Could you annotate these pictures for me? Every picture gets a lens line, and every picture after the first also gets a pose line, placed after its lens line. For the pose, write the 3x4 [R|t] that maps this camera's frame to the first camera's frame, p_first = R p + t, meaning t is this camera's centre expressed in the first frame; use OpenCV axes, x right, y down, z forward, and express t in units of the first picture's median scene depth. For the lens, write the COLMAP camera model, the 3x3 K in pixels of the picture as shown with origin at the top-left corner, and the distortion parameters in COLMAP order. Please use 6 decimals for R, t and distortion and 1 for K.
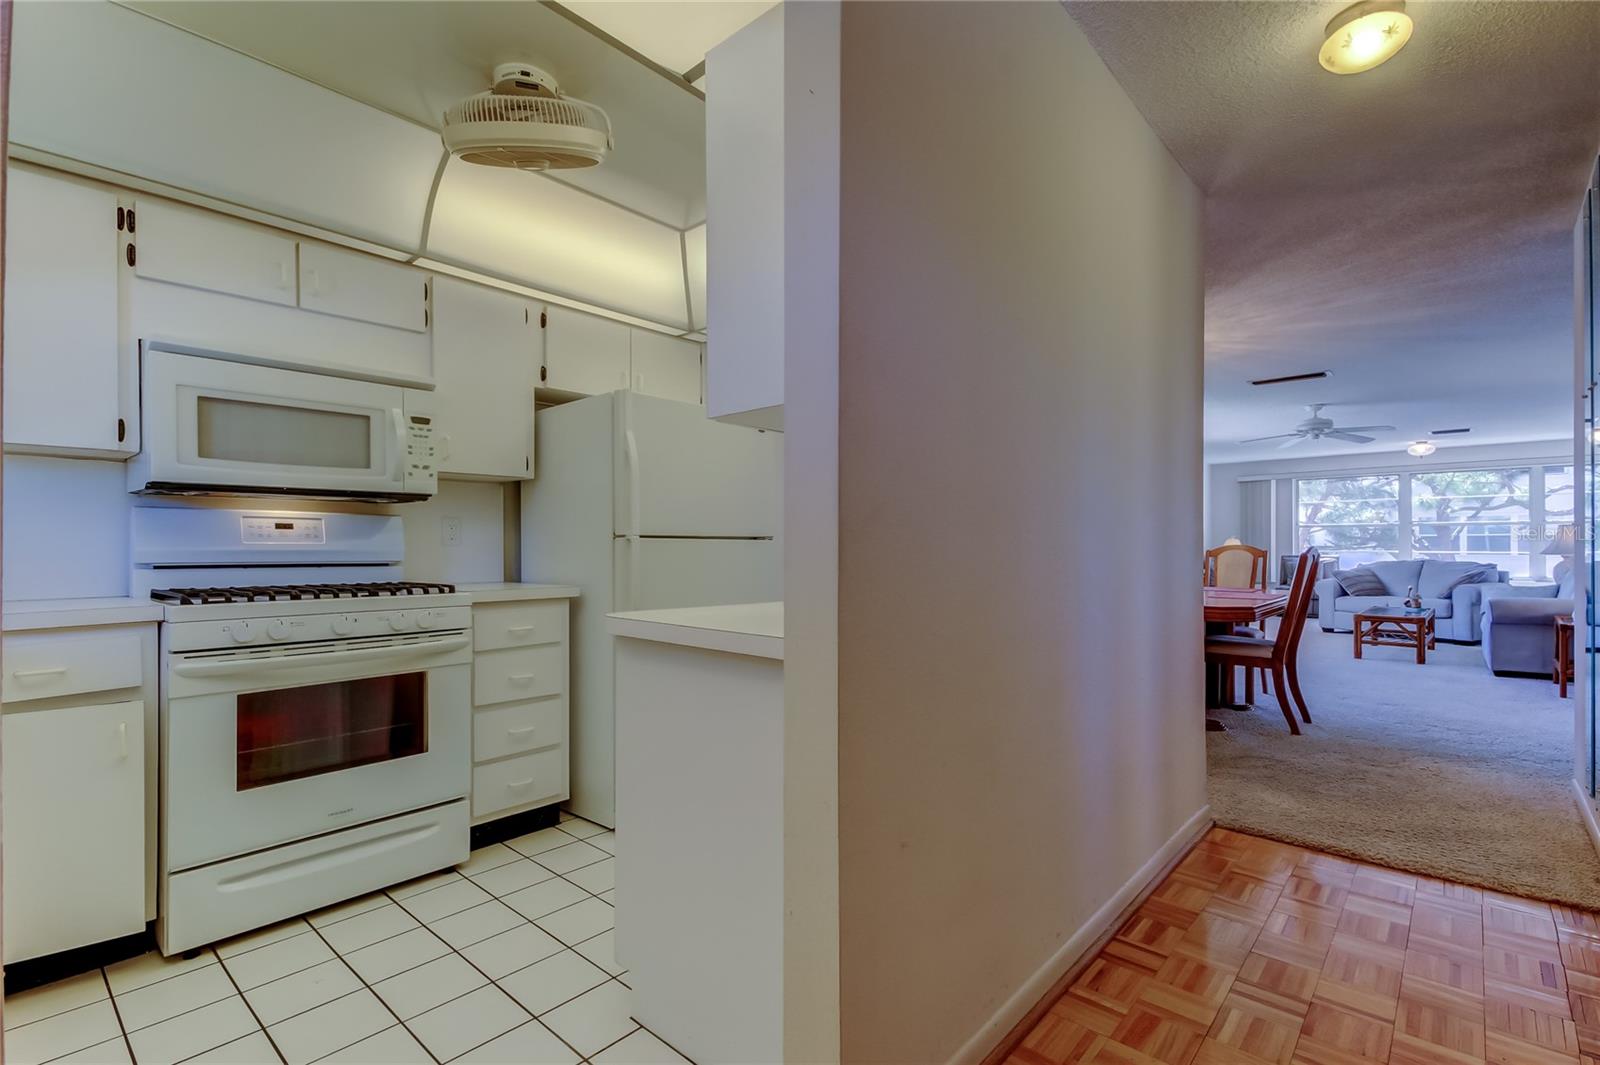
lens RADIAL K [[750.8, 0, 790.5], [0, 750.8, 540.8], [0, 0, 1]] dist [0.025753, 0.000648]
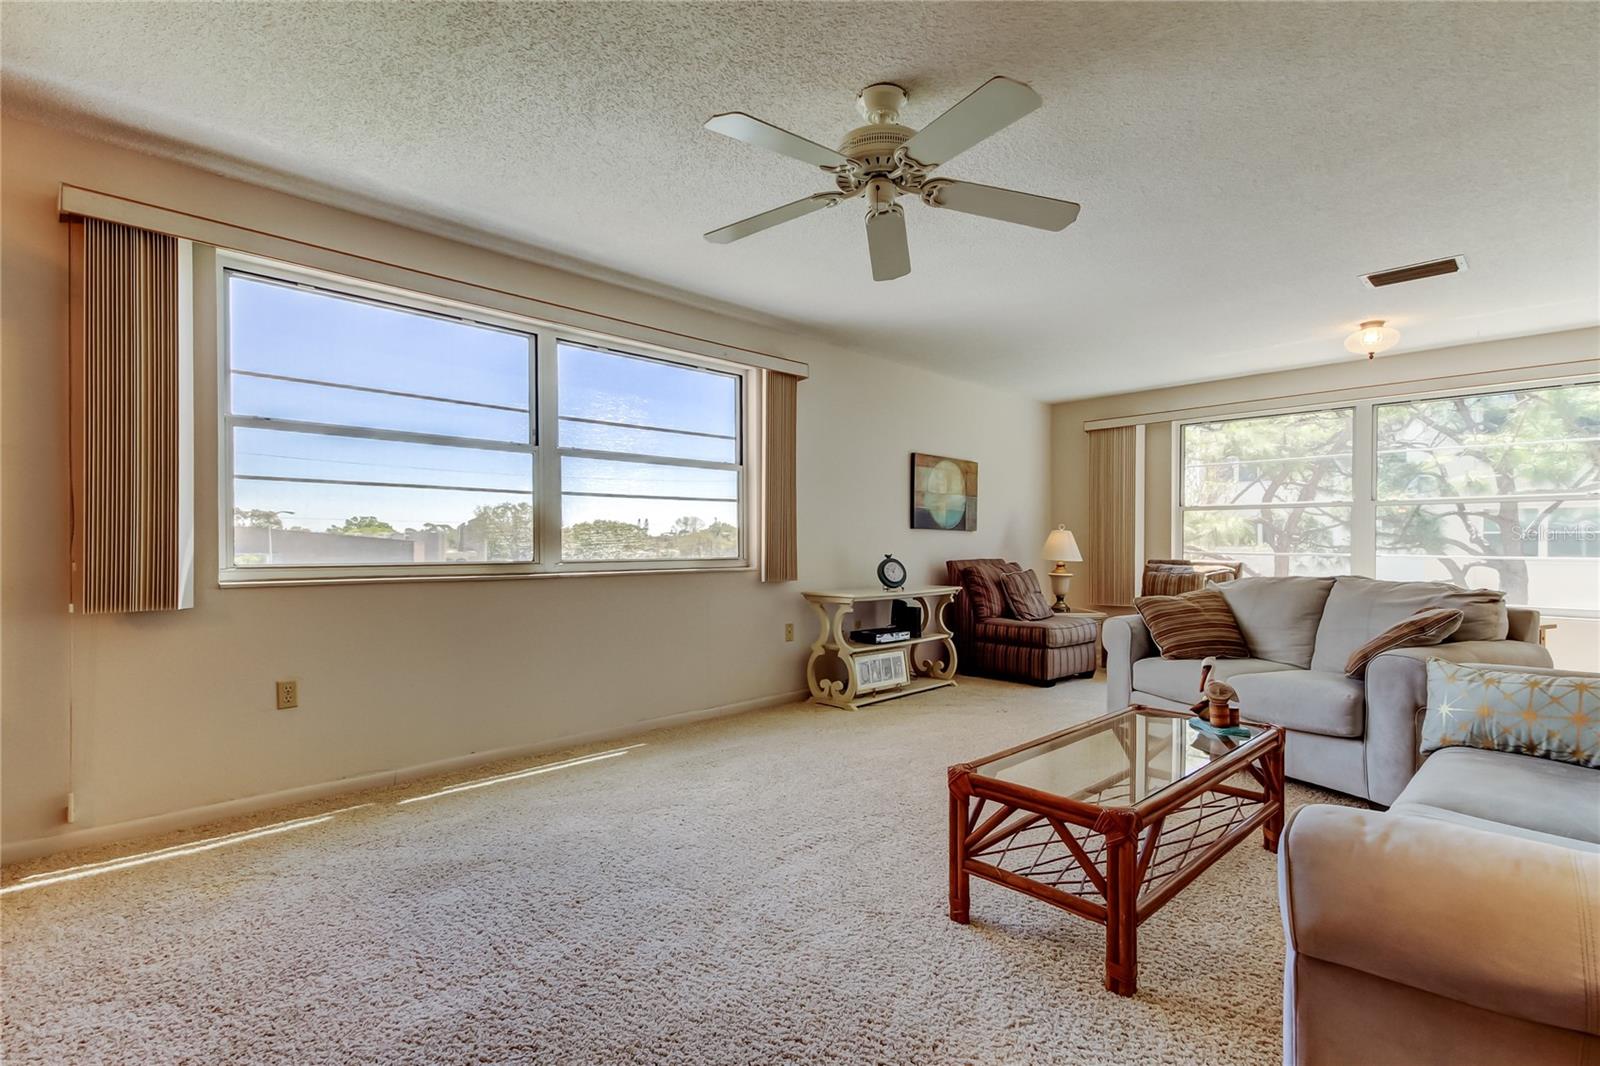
lens RADIAL K [[750.8, 0, 809.4], [0, 750.8, 535.8], [0, 0, 1]] dist [0.025753, 0.000648]
pose [[0.998119, 0.005986, -0.061015, 0.563872], [-0.006121, 0.999979, -0.002026, 0.005686], [0.061001, 0.002395, 0.998135, 0.564027]]
